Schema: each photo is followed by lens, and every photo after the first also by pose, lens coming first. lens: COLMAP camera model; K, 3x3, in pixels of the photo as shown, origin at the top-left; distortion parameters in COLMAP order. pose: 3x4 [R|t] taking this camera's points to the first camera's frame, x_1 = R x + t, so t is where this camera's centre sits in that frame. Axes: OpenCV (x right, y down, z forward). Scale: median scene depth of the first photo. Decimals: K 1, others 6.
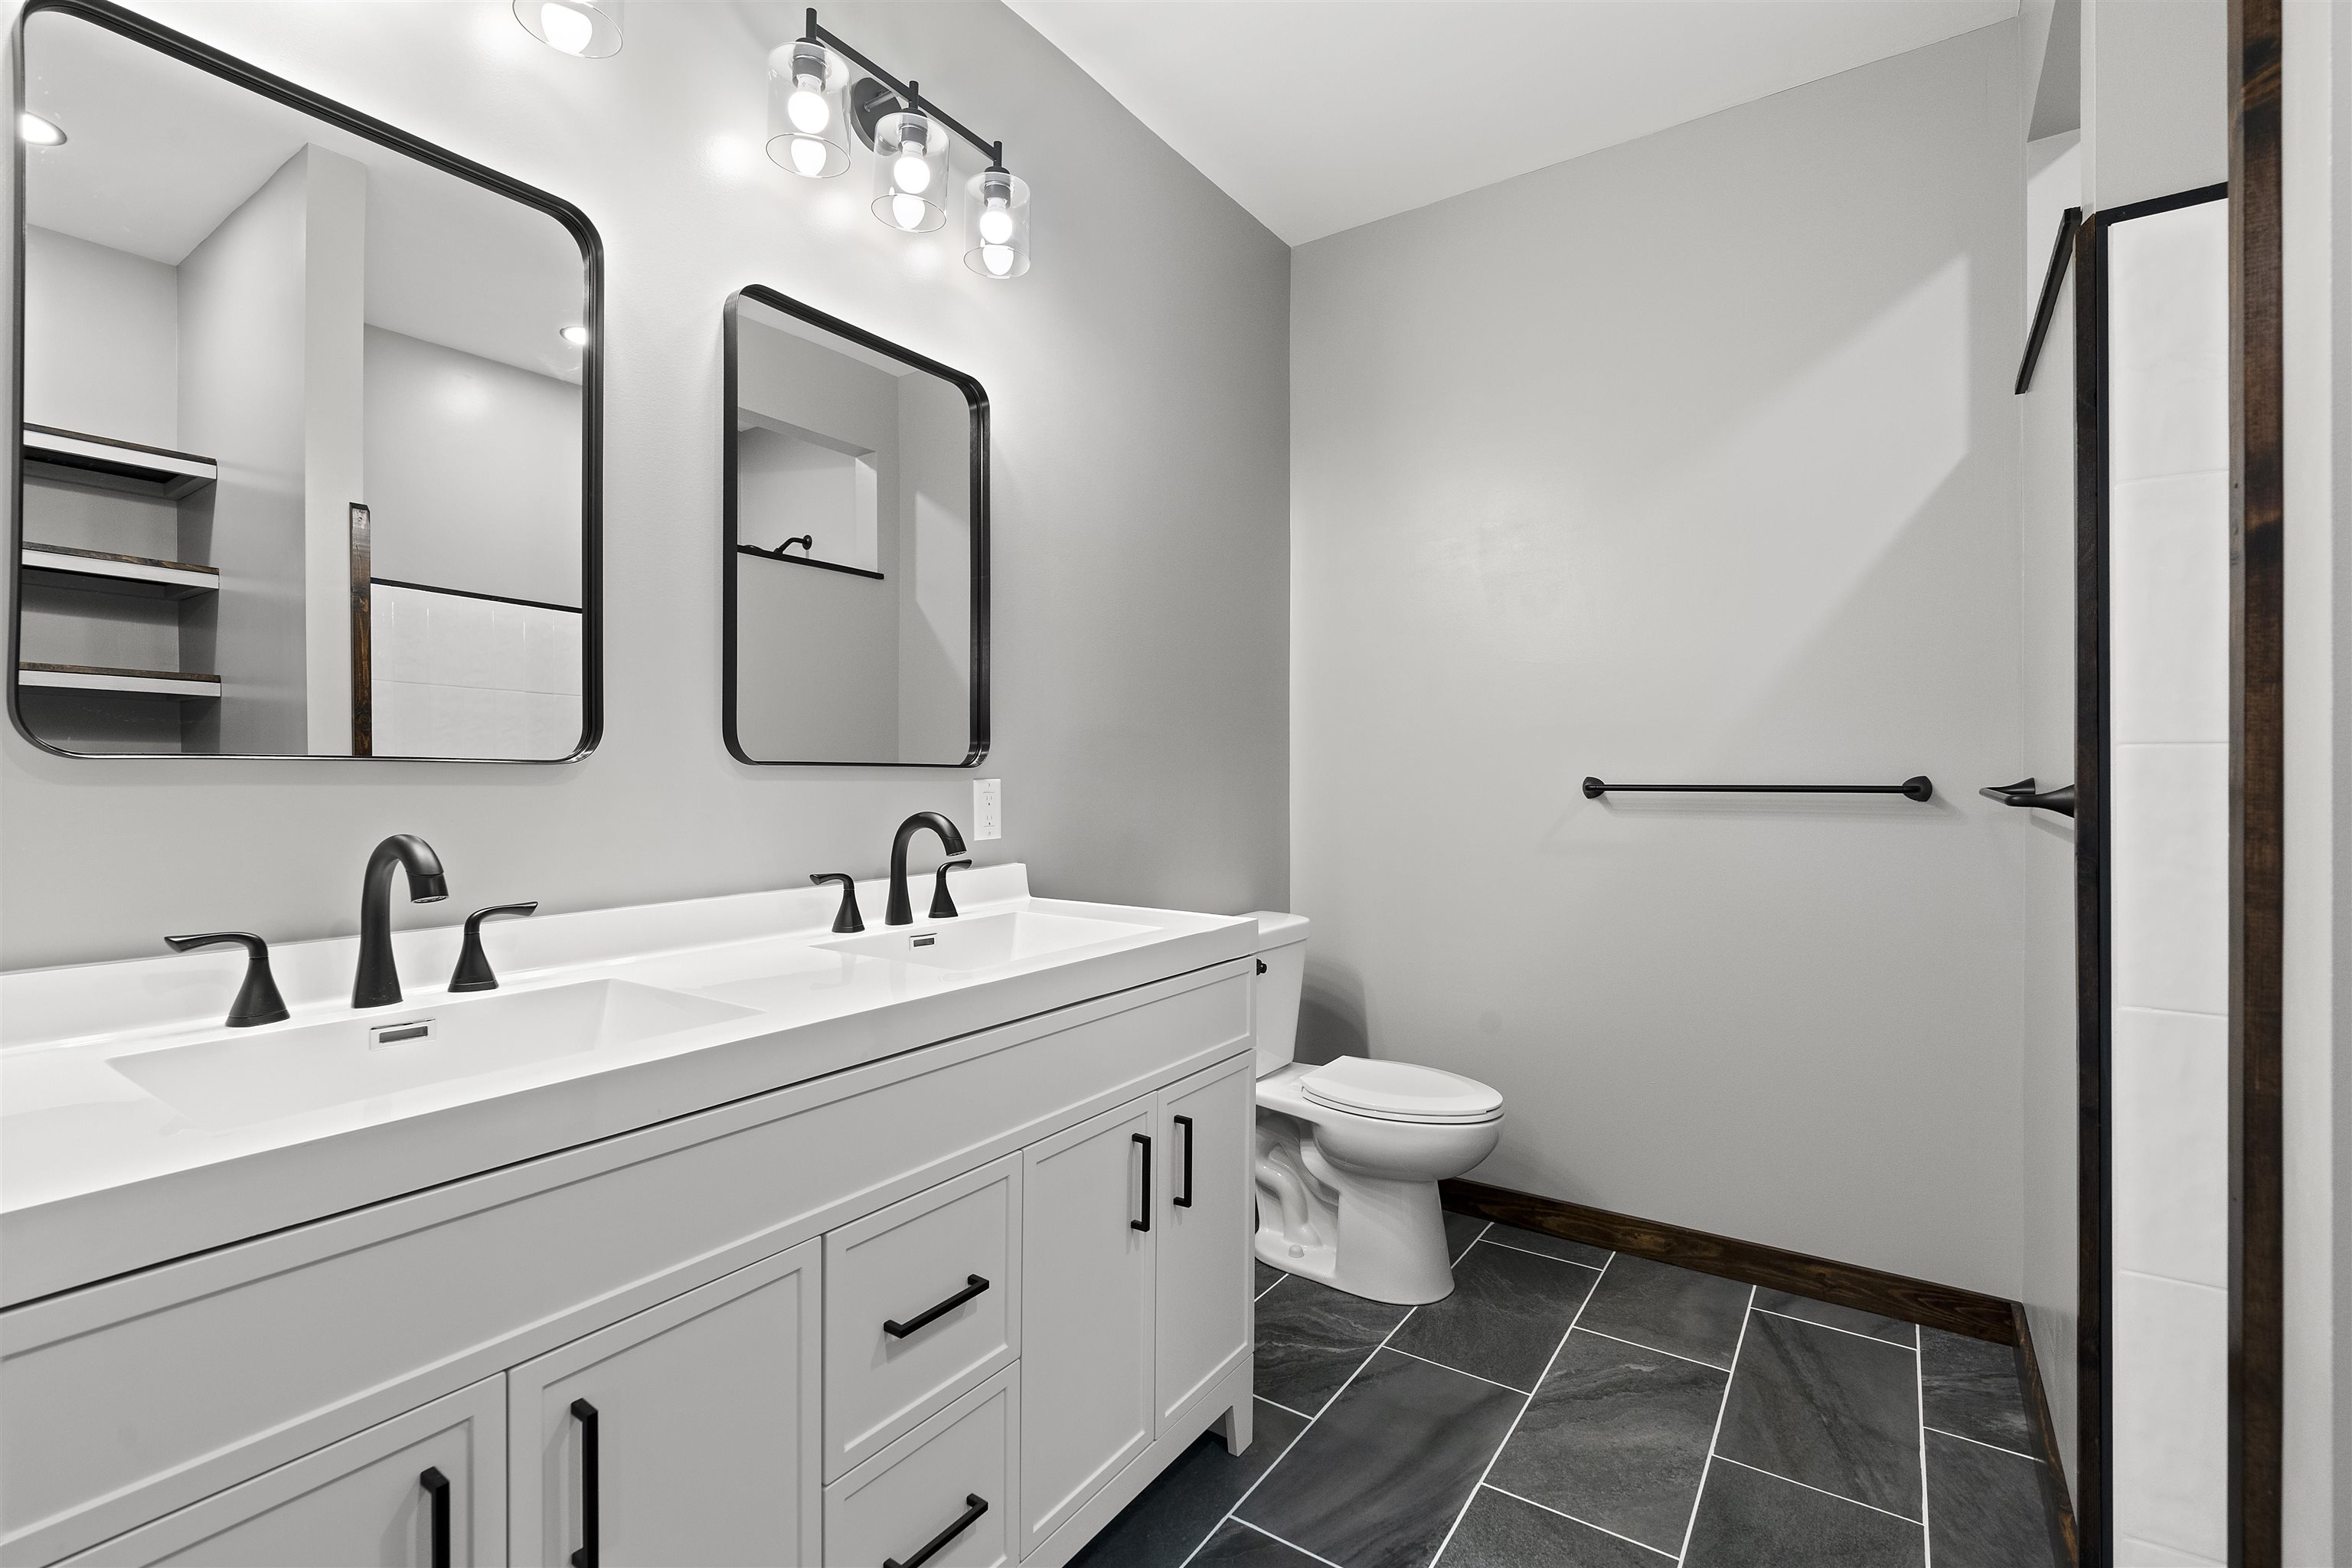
lens RADIAL K [[1064.1, 0, 1150.8], [0, 1064.1, 777.8], [0, 0, 1]] dist [-0.001317, -0.000306]
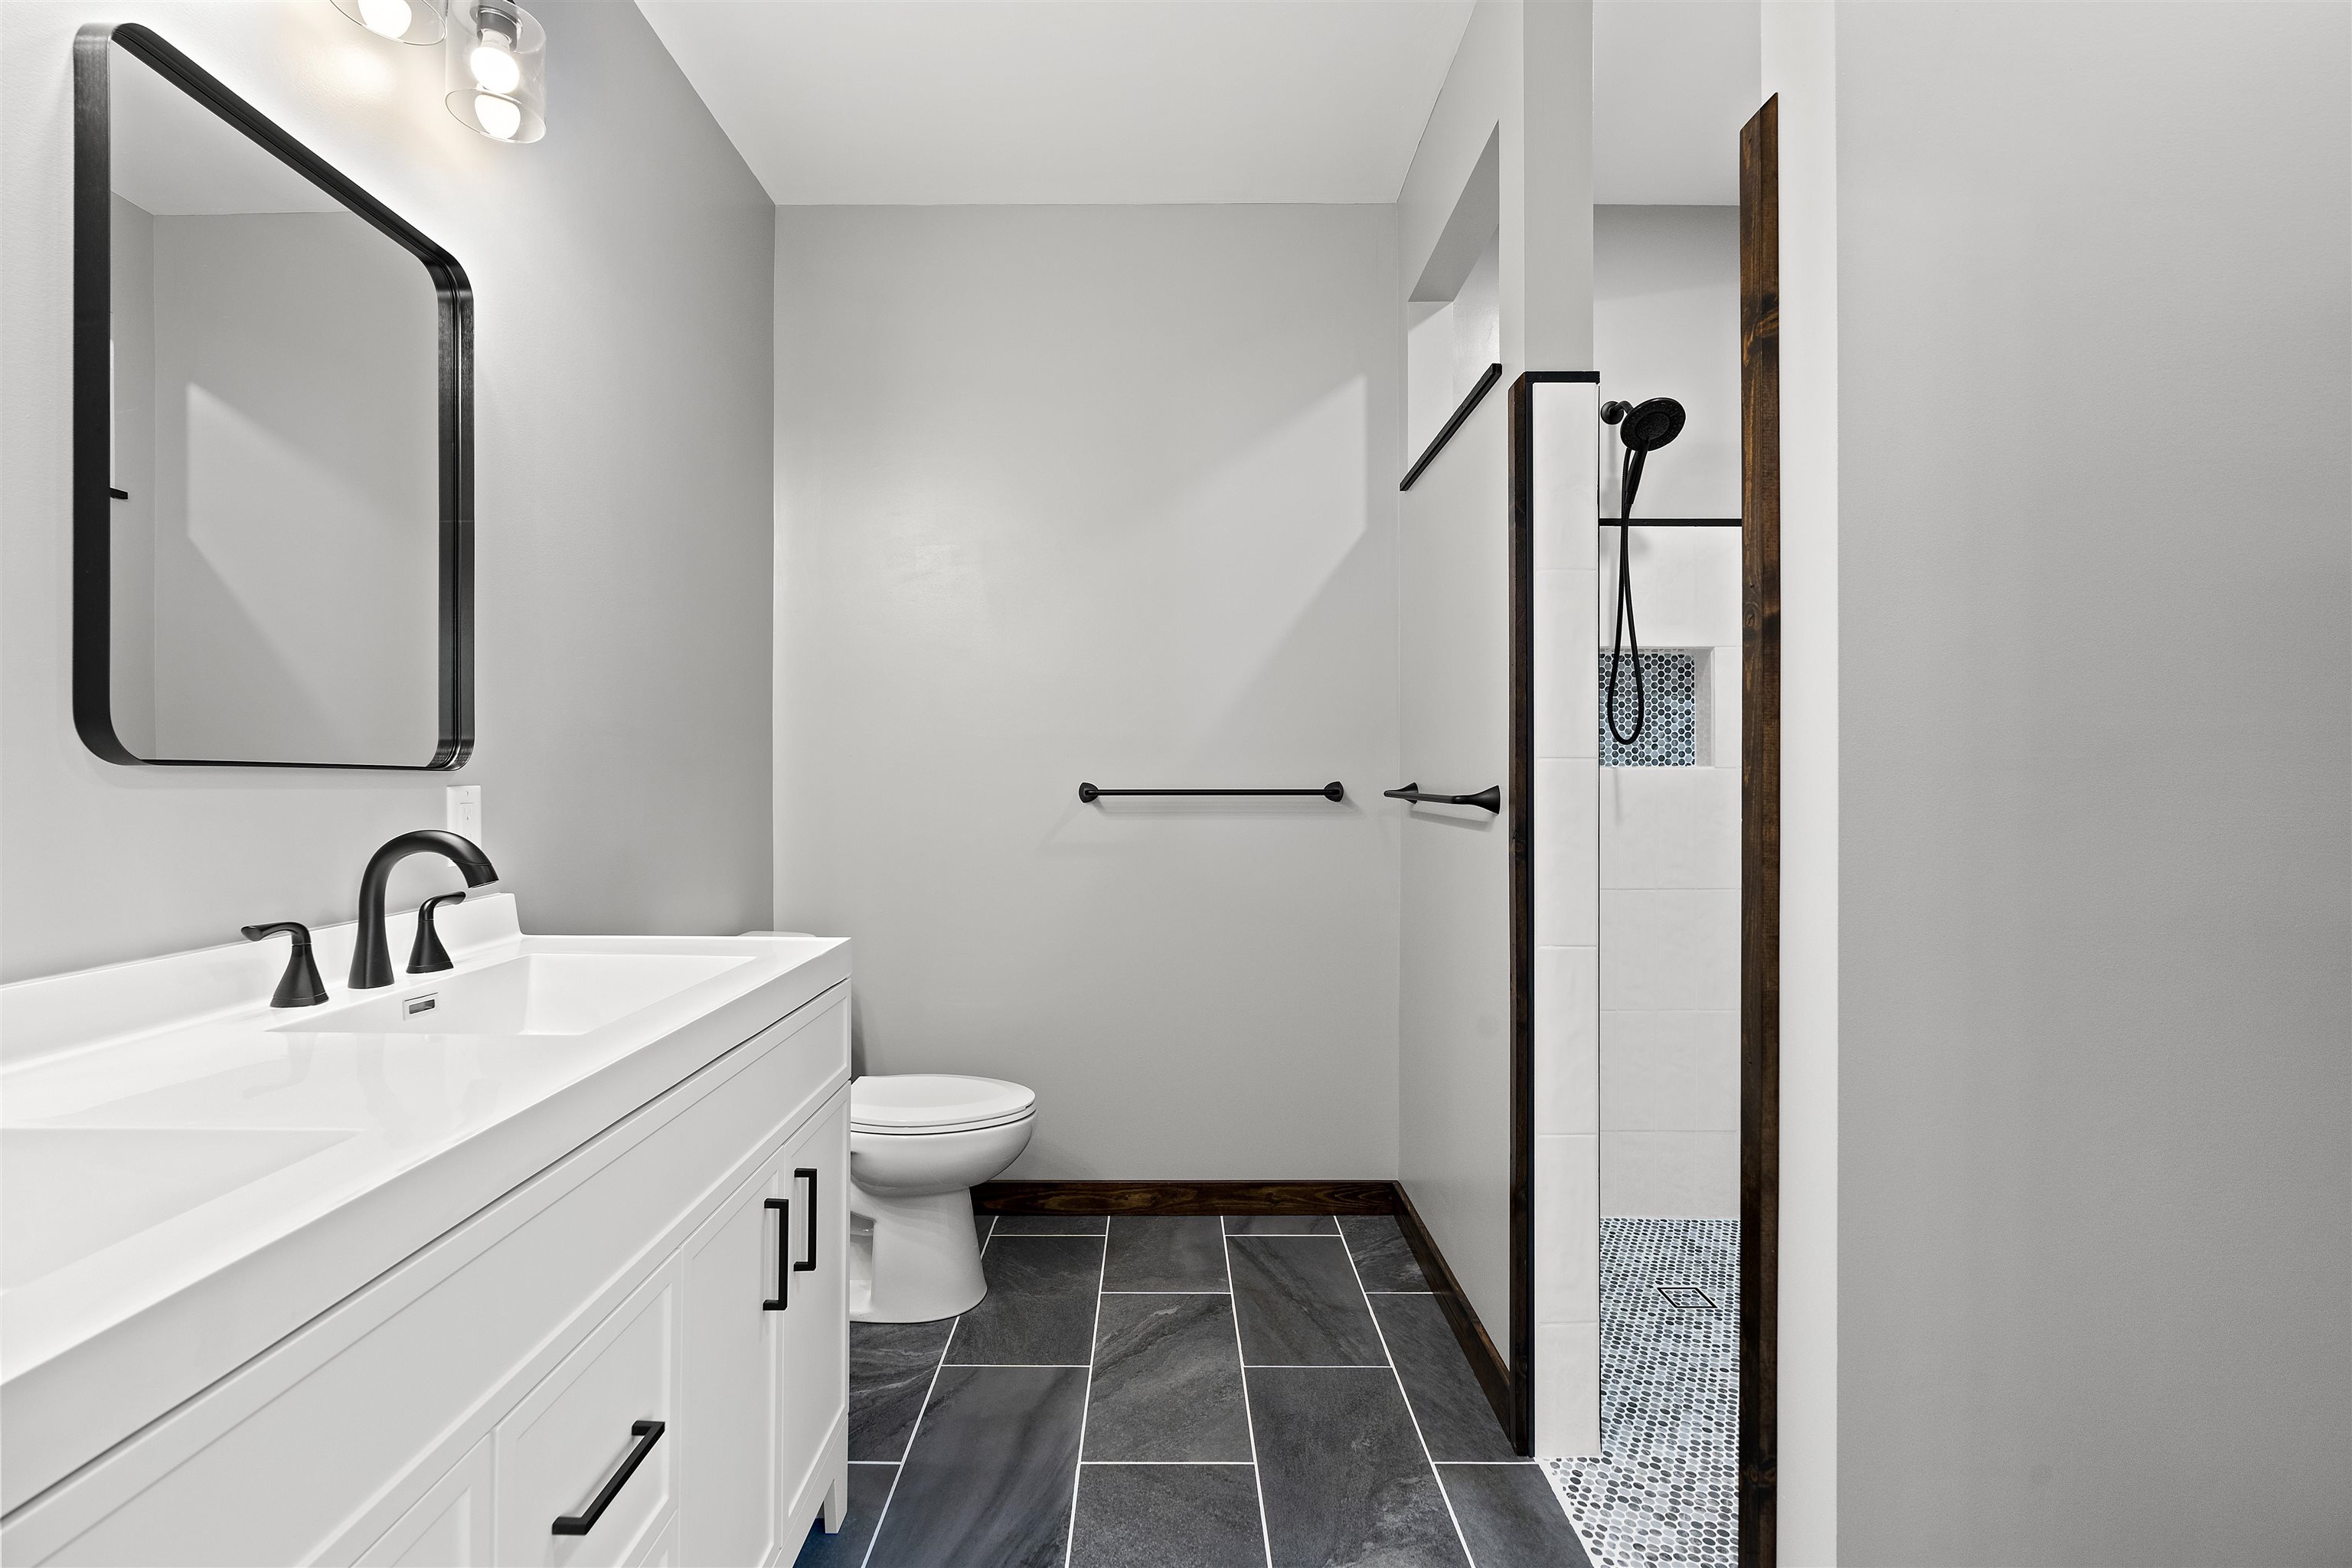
lens RADIAL K [[1064.1, 0, 1165.3], [0, 1064.1, 785.0], [0, 0, 1]] dist [-0.001317, -0.000306]
pose [[0.819054, -0.001808, 0.573714, -0.189418], [0.001627, 0.999998, 0.000828, 0.001012], [-0.573714, 0.000255, 0.819056, 0.090113]]
